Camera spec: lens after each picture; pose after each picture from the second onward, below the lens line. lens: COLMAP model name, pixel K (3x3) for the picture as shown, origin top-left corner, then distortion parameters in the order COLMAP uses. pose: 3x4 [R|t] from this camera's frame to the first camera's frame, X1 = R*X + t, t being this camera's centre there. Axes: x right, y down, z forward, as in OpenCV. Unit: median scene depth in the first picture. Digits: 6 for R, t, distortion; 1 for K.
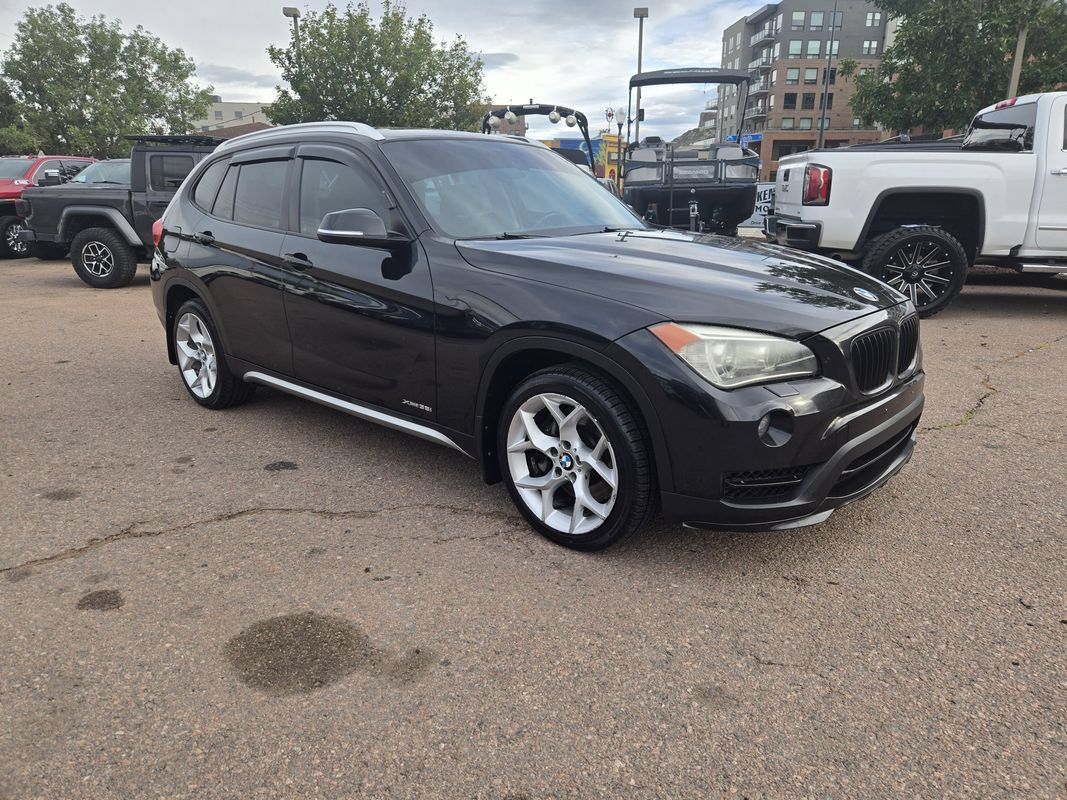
lens RADIAL K [[716.3, 0, 543.5], [0, 716.3, 402.2], [0, 0, 1]] dist [0.073531, -0.056422]
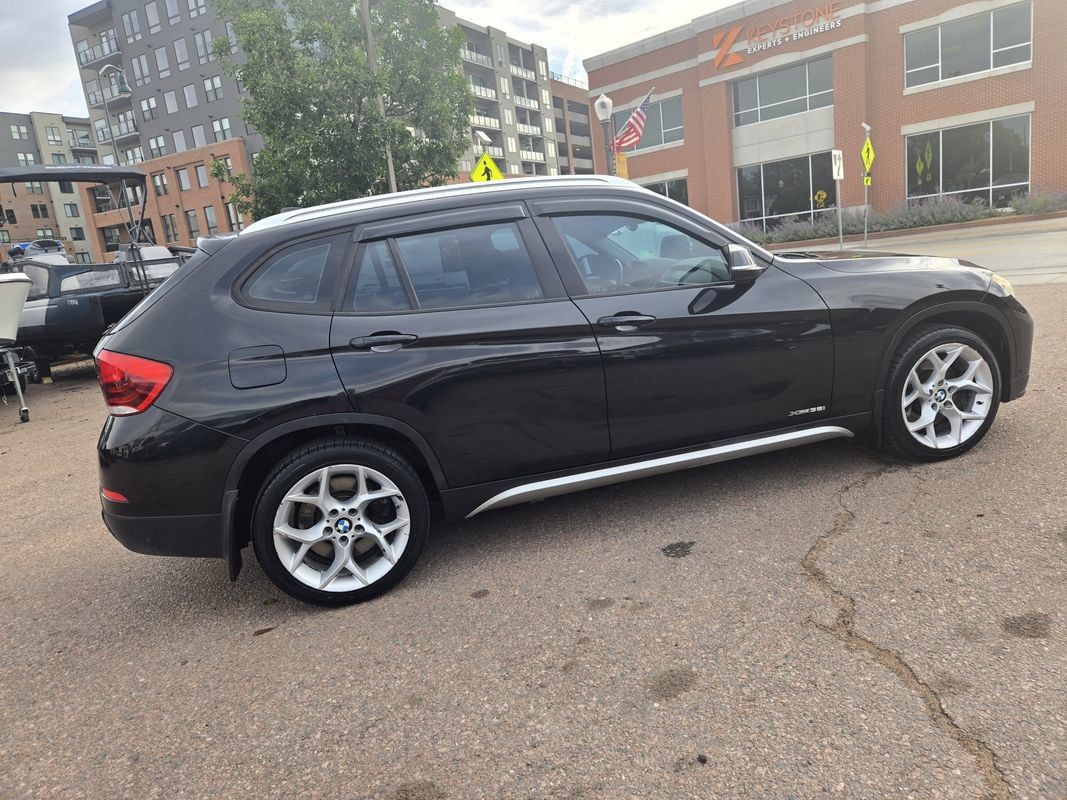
lens RADIAL K [[714.7, 0, 530.0], [0, 714.7, 395.4], [0, 0, 1]] dist [0.077268, -0.061950]
pose [[0.535937, -0.233463, 0.811336, -0.918054], [0.349124, 0.936273, 0.038796, -0.148013], [-0.768690, 0.262465, 0.583291, 0.486241]]
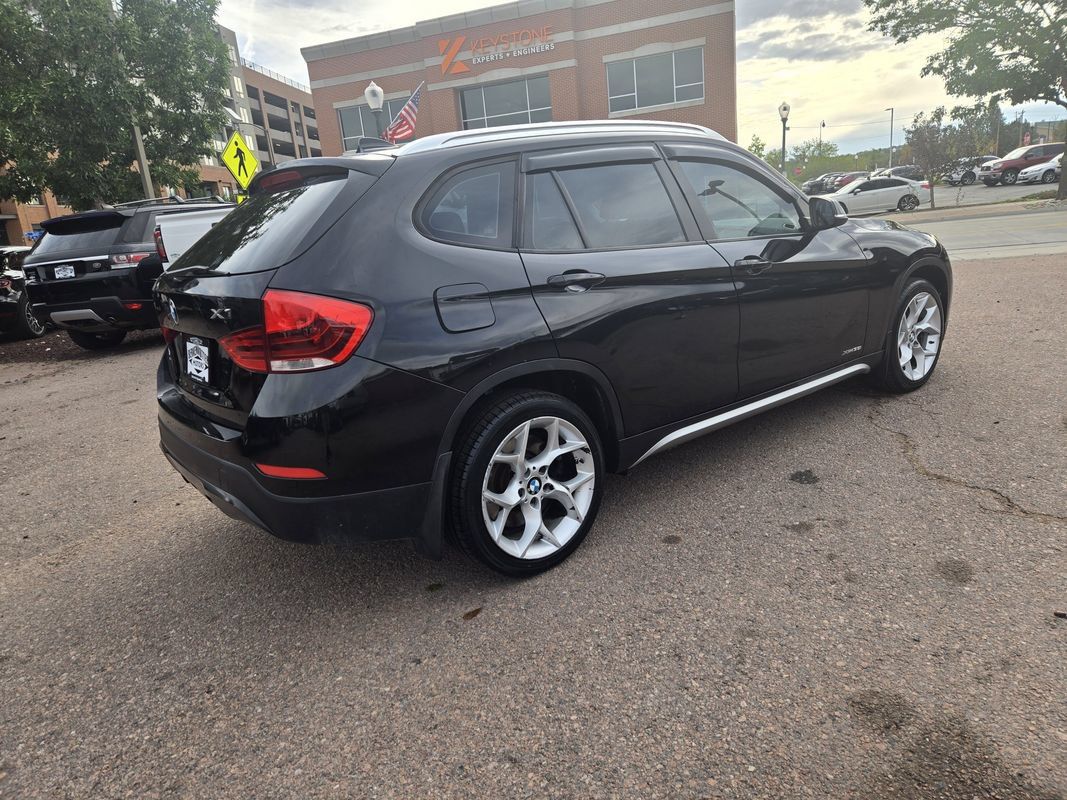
lens RADIAL K [[713.3, 0, 536.4], [0, 713.3, 402.7], [0, 0, 1]] dist [0.072719, -0.052783]
pose [[0.160505, -0.258818, 0.952498, -1.052850], [0.366578, 0.911618, 0.185938, -0.245898], [-0.916438, 0.319320, 0.241196, 0.878508]]
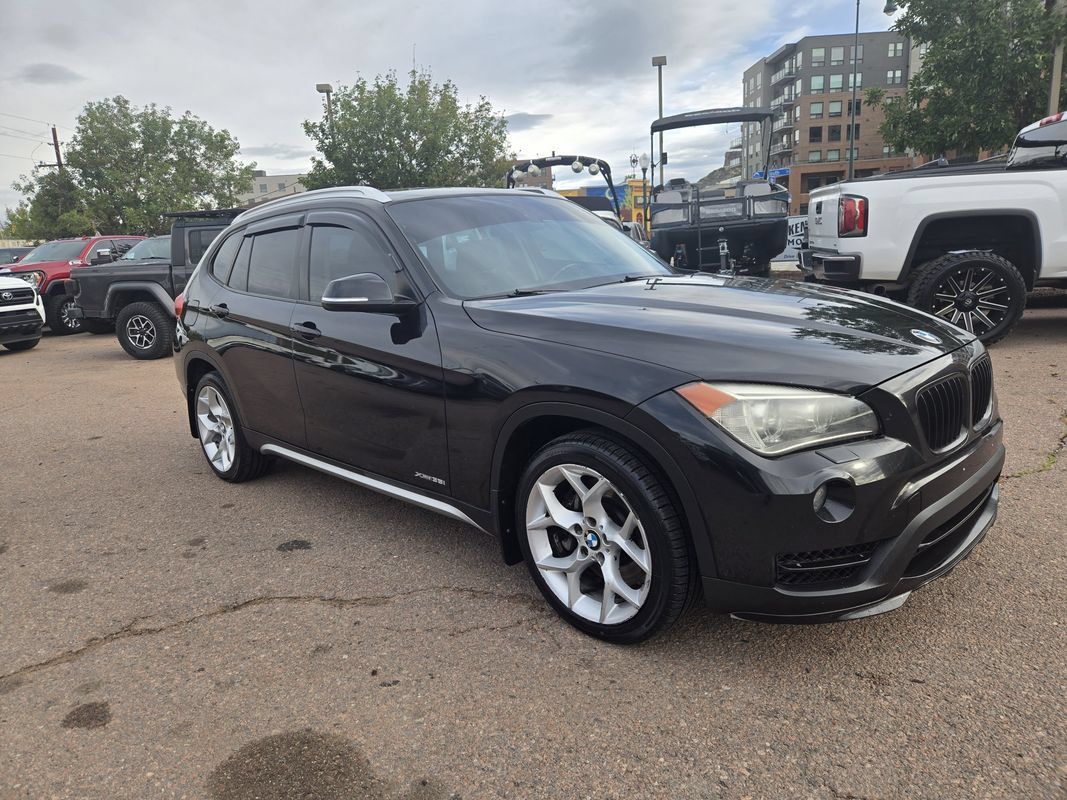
lens RADIAL K [[714.7, 0, 530.0], [0, 714.7, 395.4], [0, 0, 1]] dist [0.077268, -0.061950]
pose [[0.996396, -0.047561, -0.070239, 0.015807], [0.042464, 0.996474, -0.072360, -0.021462], [0.073433, 0.069116, 0.994902, 0.059664]]
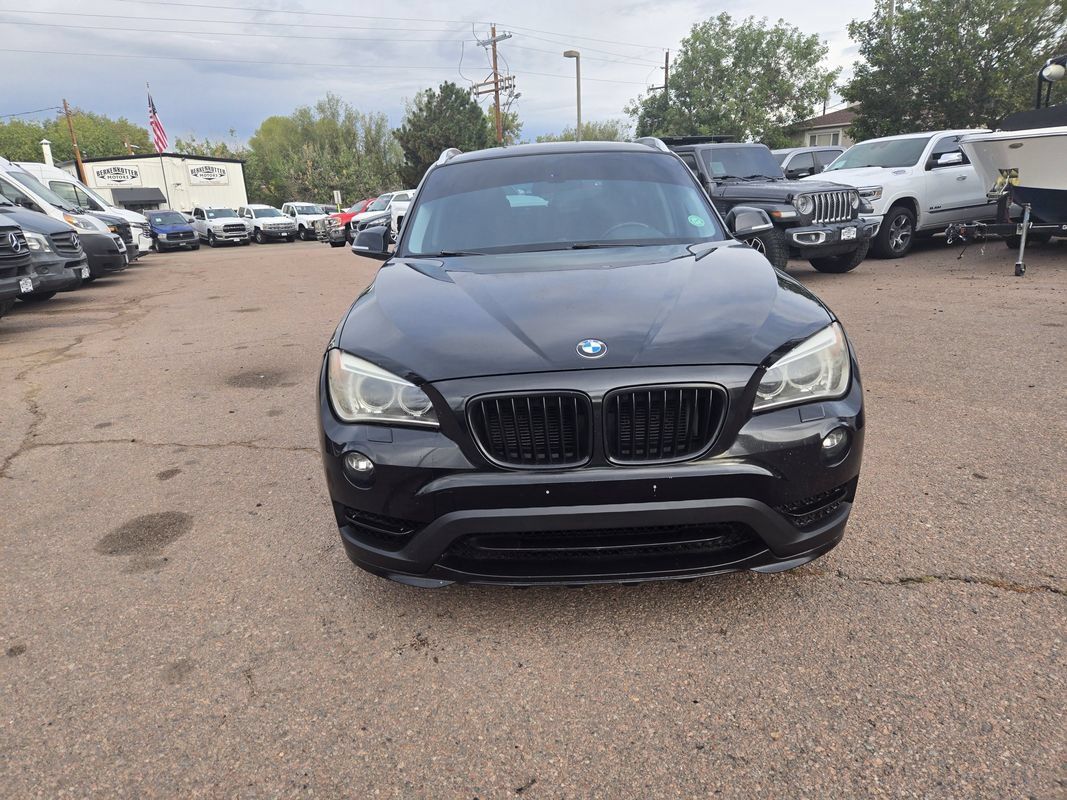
lens RADIAL K [[716.9, 0, 515.5], [0, 716.9, 404.6], [0, 0, 1]] dist [0.078006, -0.057670]
pose [[0.665642, 0.181797, -0.723789, 0.596972], [-0.161172, 0.982006, 0.098431, -0.094146], [0.728659, 0.051135, 0.682965, 0.250157]]
